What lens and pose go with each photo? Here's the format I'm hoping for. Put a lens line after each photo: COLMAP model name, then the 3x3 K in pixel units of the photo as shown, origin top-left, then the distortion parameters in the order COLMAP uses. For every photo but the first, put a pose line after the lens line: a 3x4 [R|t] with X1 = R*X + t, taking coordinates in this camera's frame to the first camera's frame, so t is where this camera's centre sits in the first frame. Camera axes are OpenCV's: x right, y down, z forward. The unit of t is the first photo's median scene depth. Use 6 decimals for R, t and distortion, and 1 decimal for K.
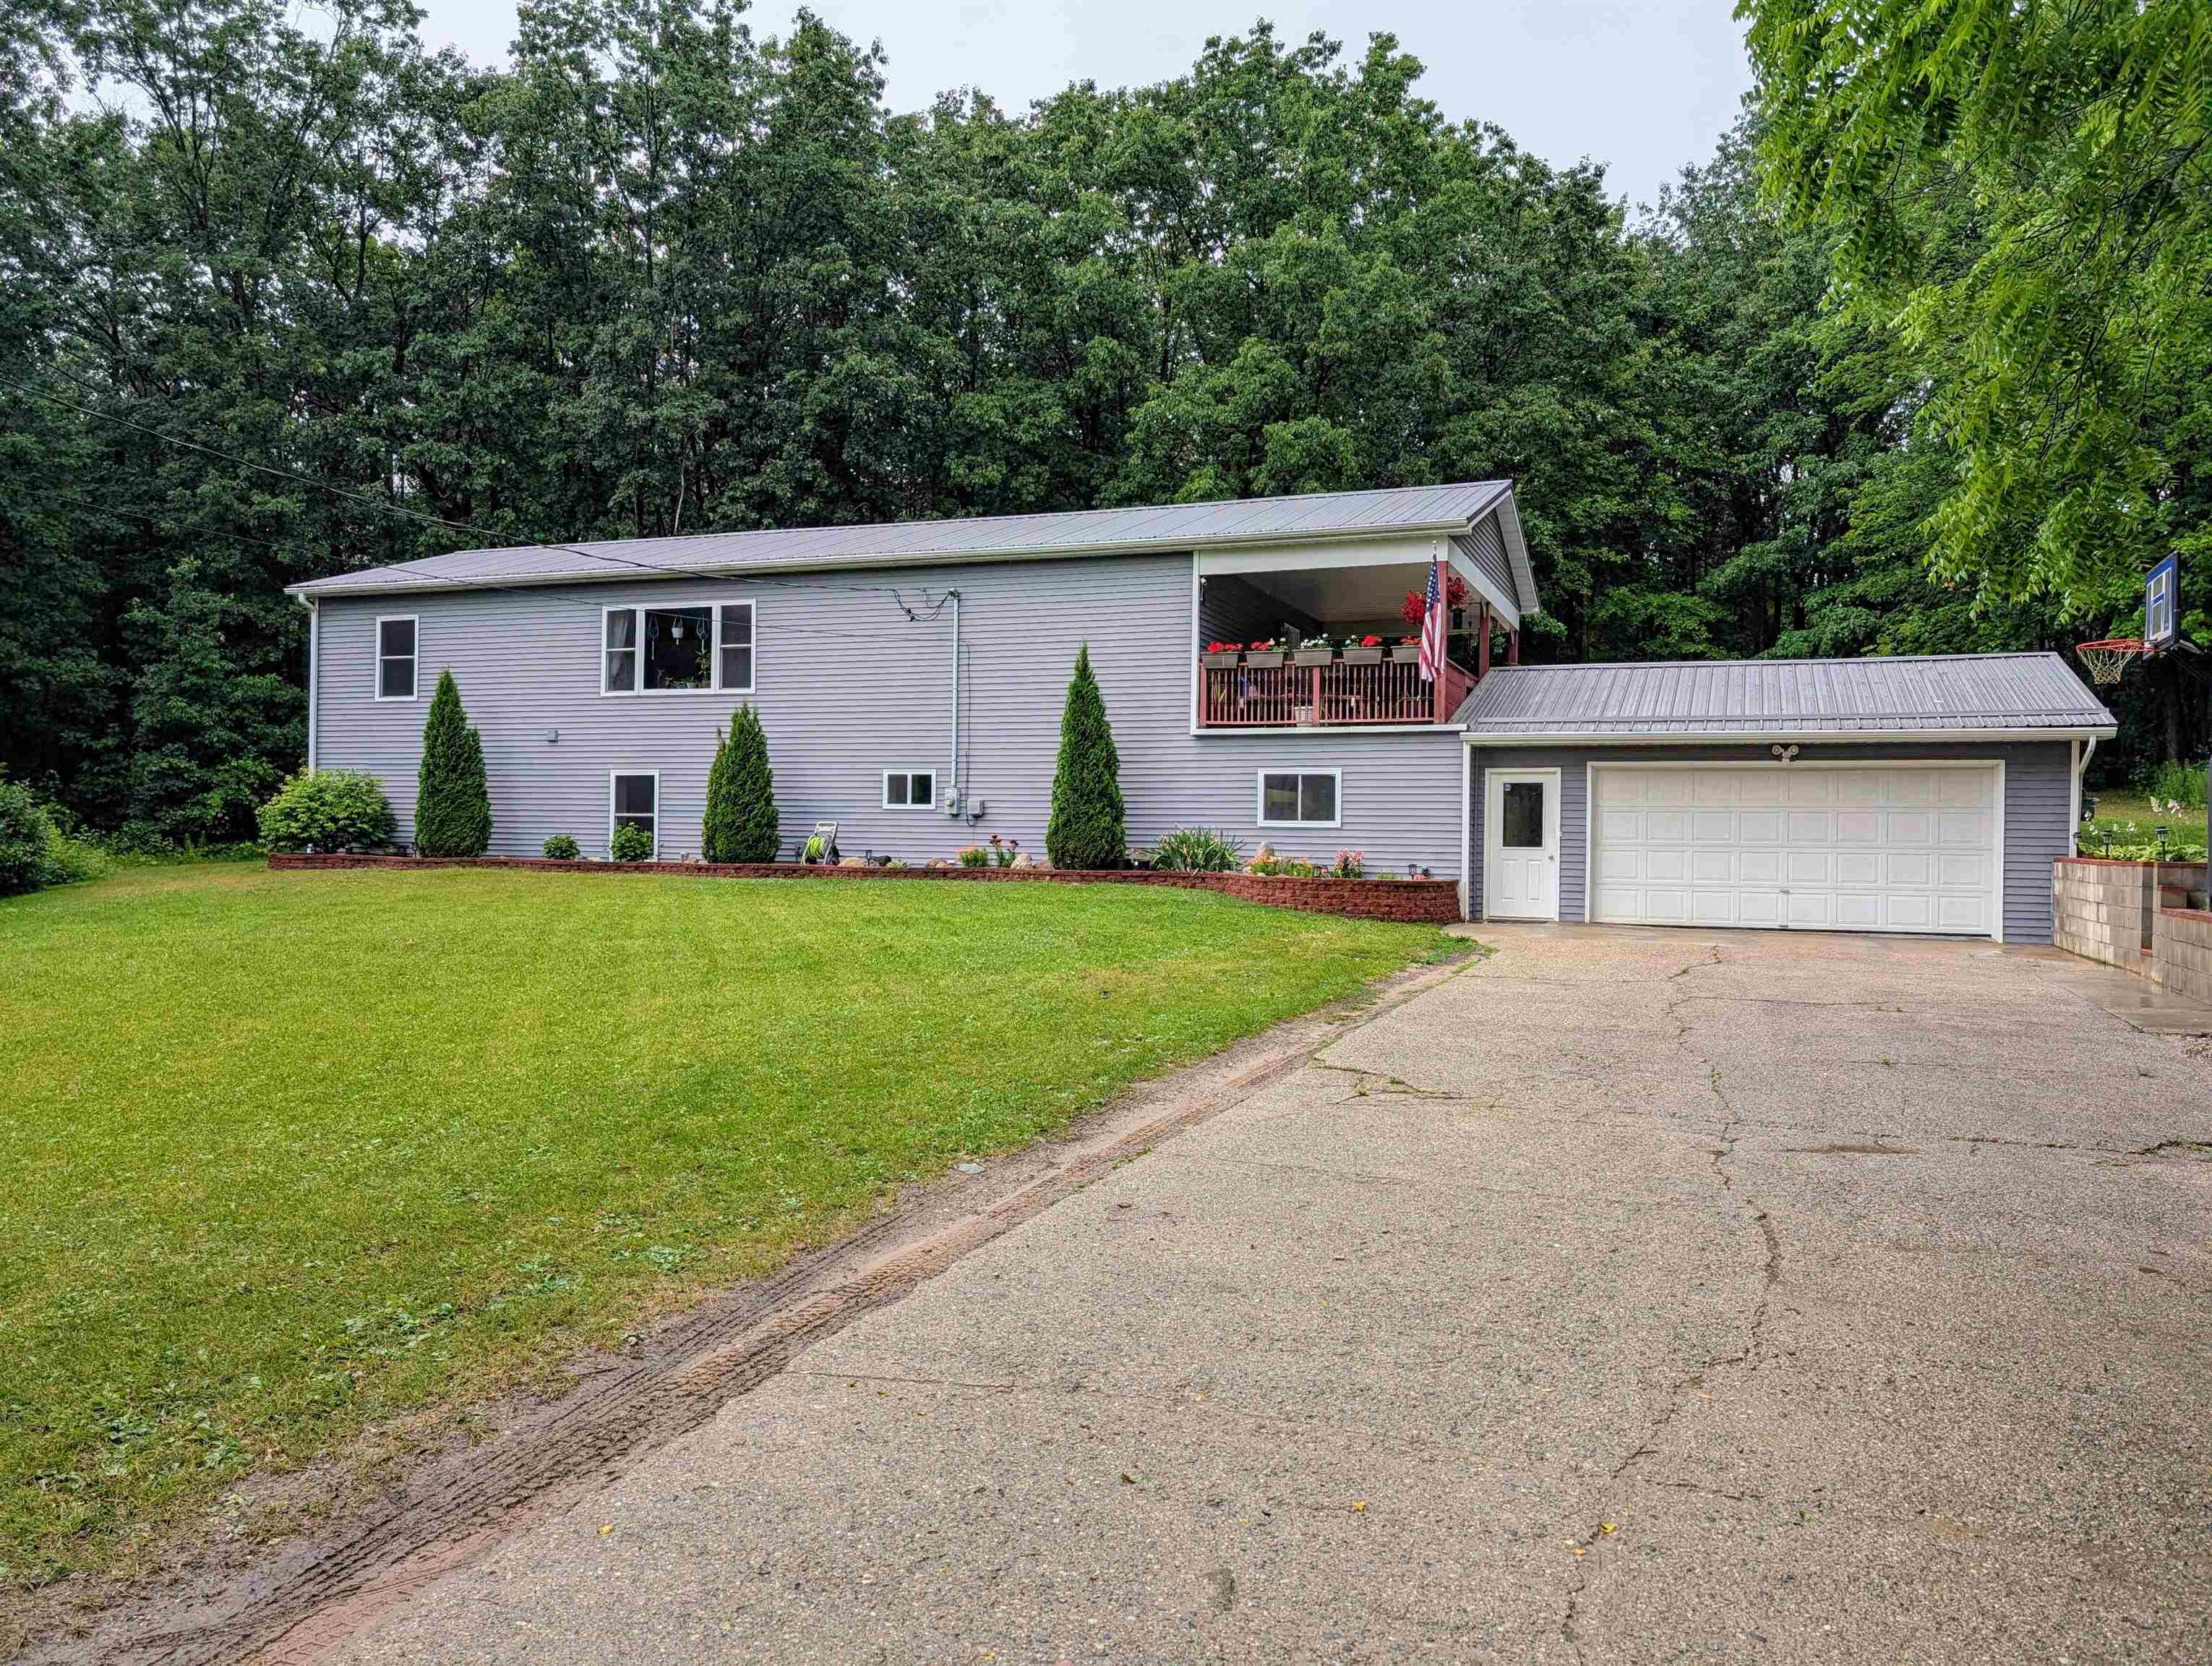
lens RADIAL K [[1567.8, 0, 1106.0], [0, 1567.8, 833.0], [0, 0, 1]] dist [0.017405, -0.005074]
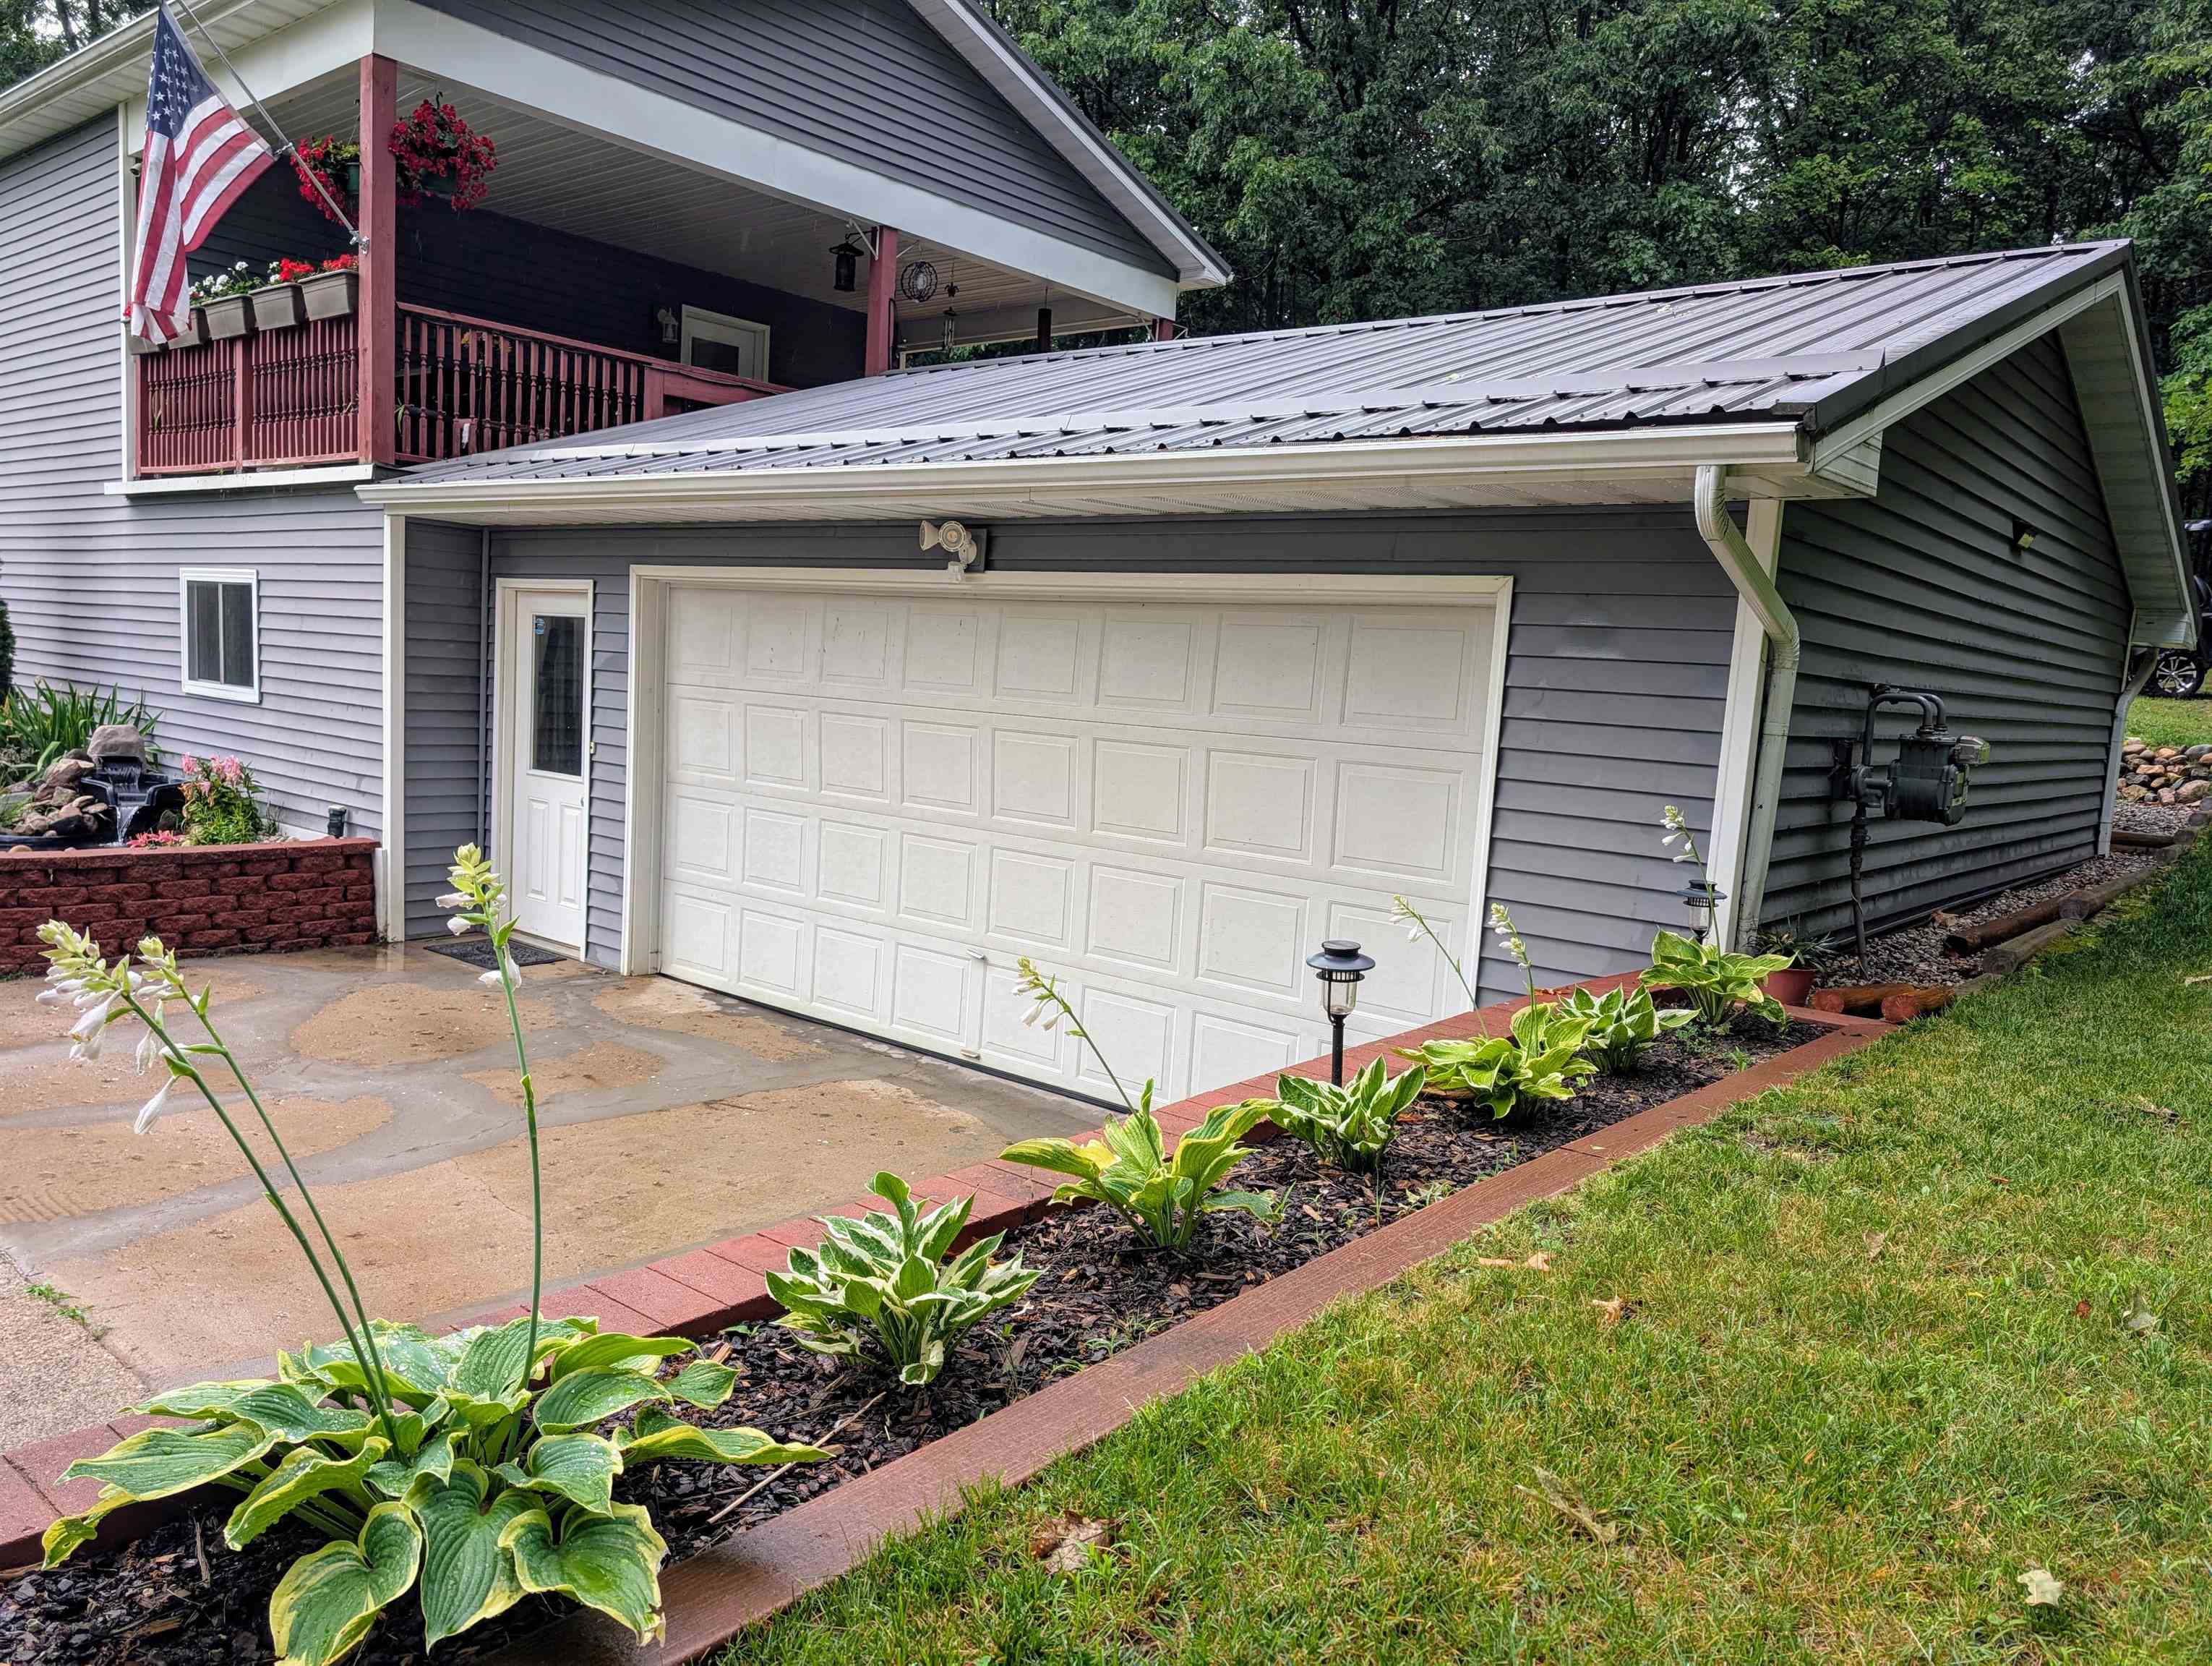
lens RADIAL K [[1602.5, 0, 1106.0], [0, 1602.5, 833.0], [0, 0, 1]] dist [0.029320, -0.018757]
pose [[0.943010, 0.078511, -0.323371, 0.291007], [-0.049041, 0.993947, 0.098309, -0.013100], [0.329132, -0.076848, 0.941152, 0.348964]]
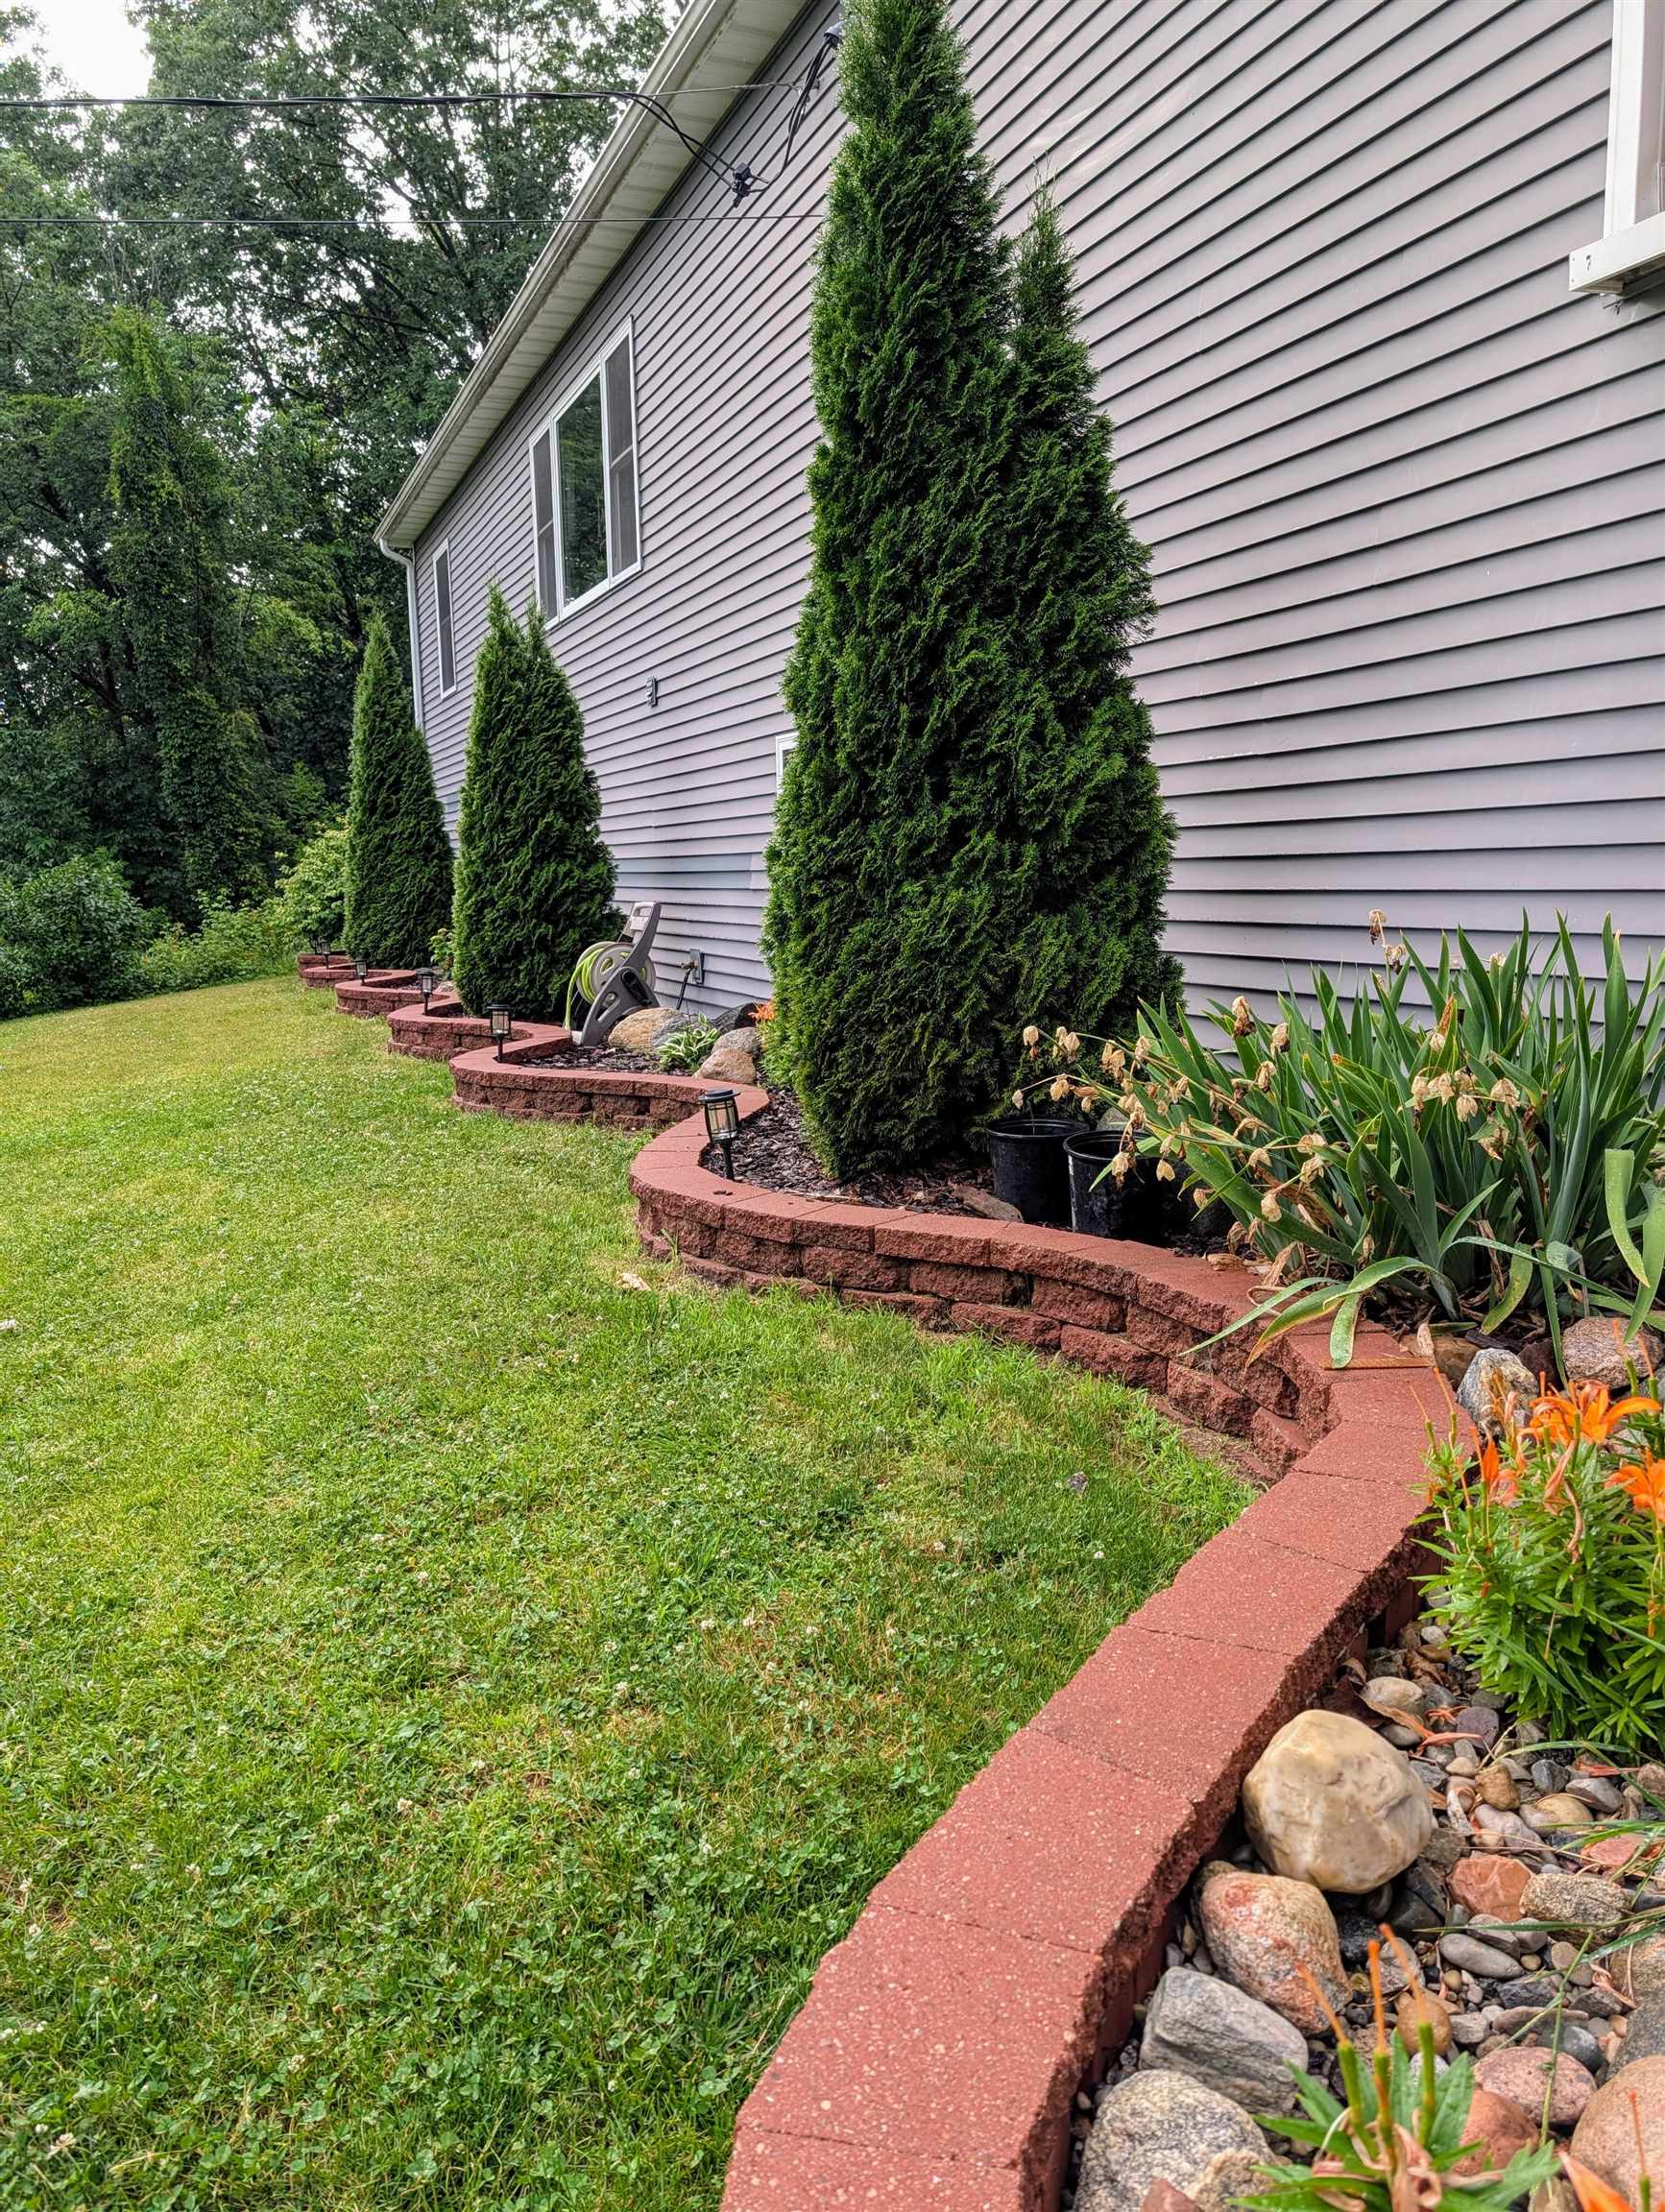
lens RADIAL K [[1602.4, 0, 832.5], [0, 1602.4, 1106.0], [0, 0, 1]] dist [0.029320, -0.018757]
pose [[0.690021, 0.082439, -0.719079, 0.067856], [0.022111, 0.990628, 0.134789, -0.005473], [0.723451, -0.108907, 0.681731, 0.471695]]
